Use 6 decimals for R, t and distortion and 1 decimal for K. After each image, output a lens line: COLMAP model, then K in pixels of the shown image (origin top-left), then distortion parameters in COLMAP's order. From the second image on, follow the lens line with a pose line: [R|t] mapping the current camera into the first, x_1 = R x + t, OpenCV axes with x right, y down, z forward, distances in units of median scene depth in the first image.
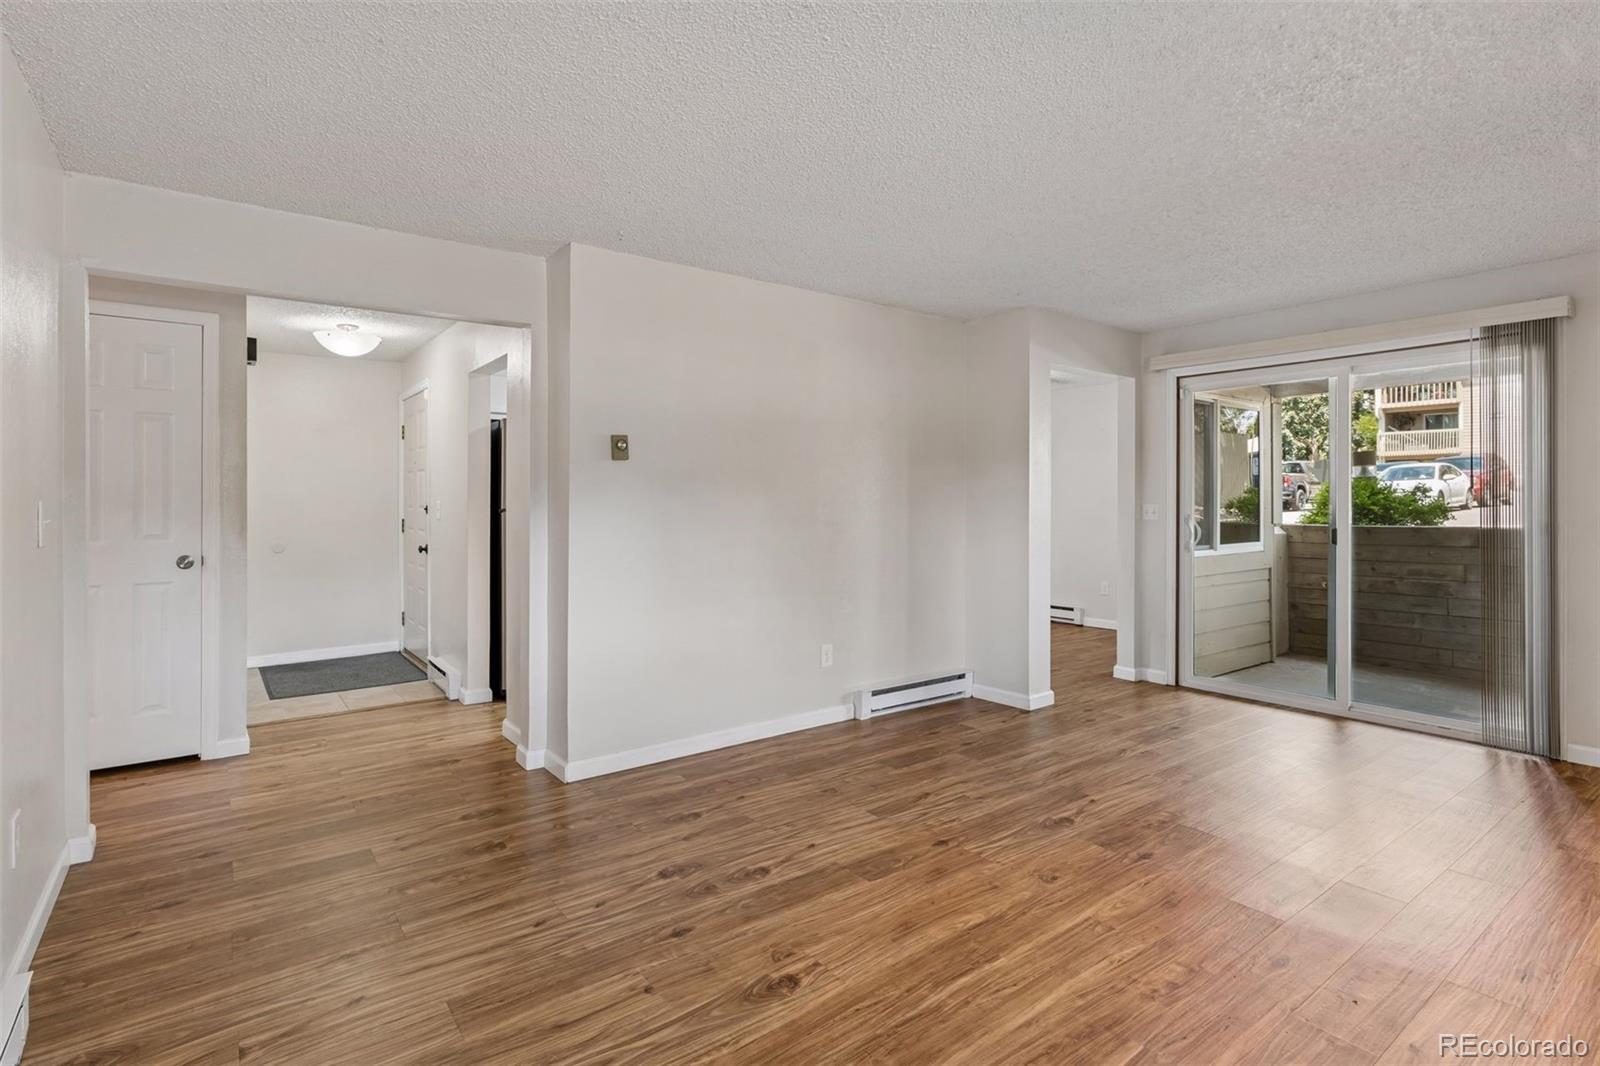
lens RADIAL K [[783.5, 0, 808.5], [0, 783.5, 504.7], [0, 0, 1]] dist [-0.002697, -0.000428]
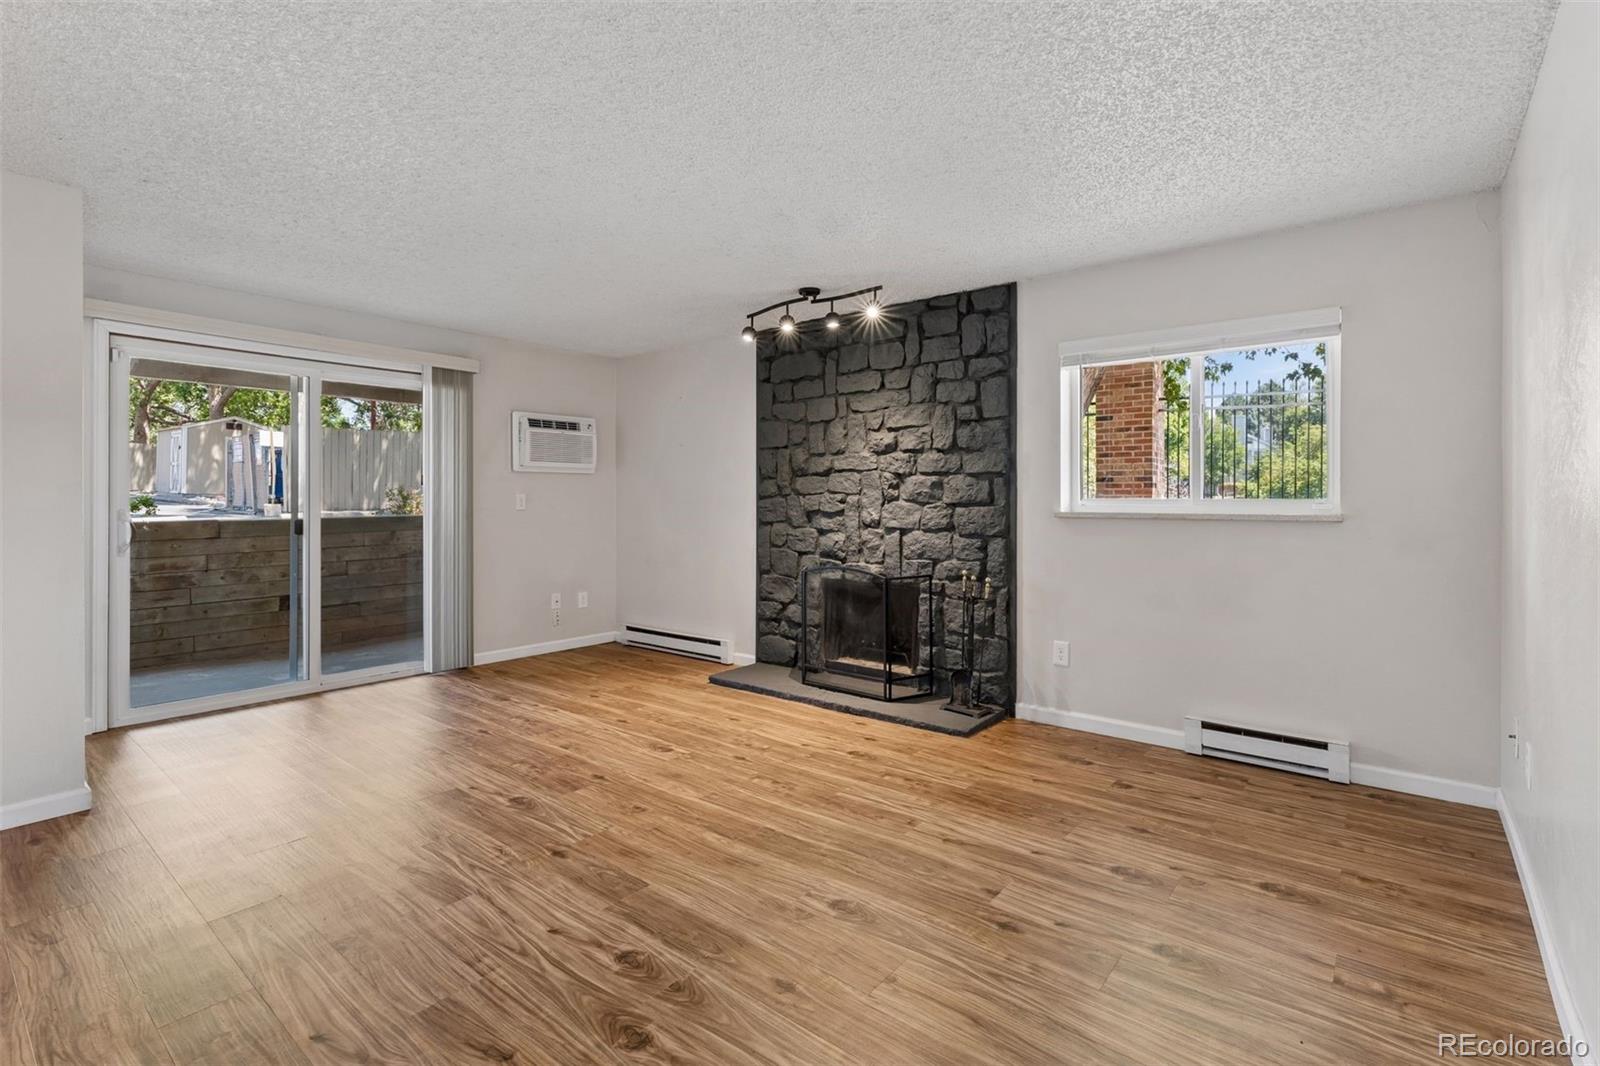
lens RADIAL K [[740.6, 0, 807.4], [0, 740.6, 500.0], [0, 0, 1]] dist [0.002356, -0.000040]
pose [[-0.237795, 0.002809, 0.971311, -0.805872], [0.006188, 0.999980, -0.001376, 0.016904], [-0.971296, 0.005684, -0.237808, 0.984833]]
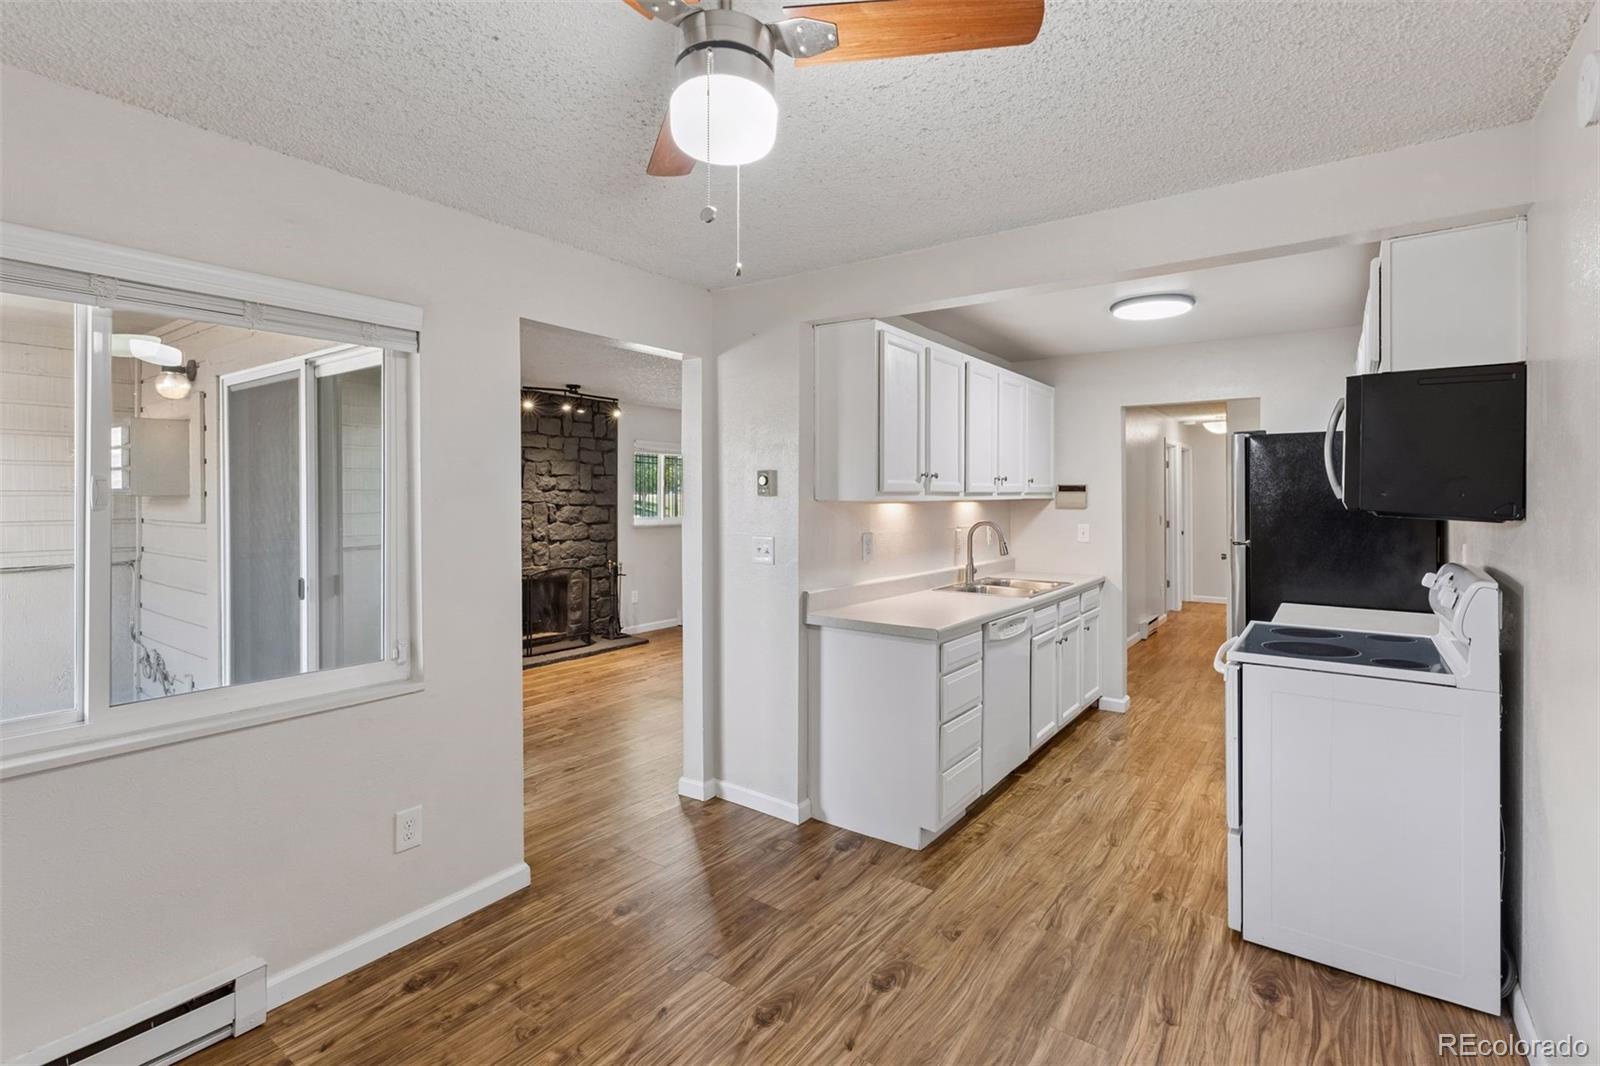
lens RADIAL K [[740.6, 0, 794.2], [0, 740.6, 497.1], [0, 0, 1]] dist [0.002356, -0.000040]
pose [[-0.959215, 0.000145, -0.282679, 0.734502], [-0.001434, 0.999984, 0.005380, -0.086876], [0.282675, 0.005566, -0.959200, 3.130619]]
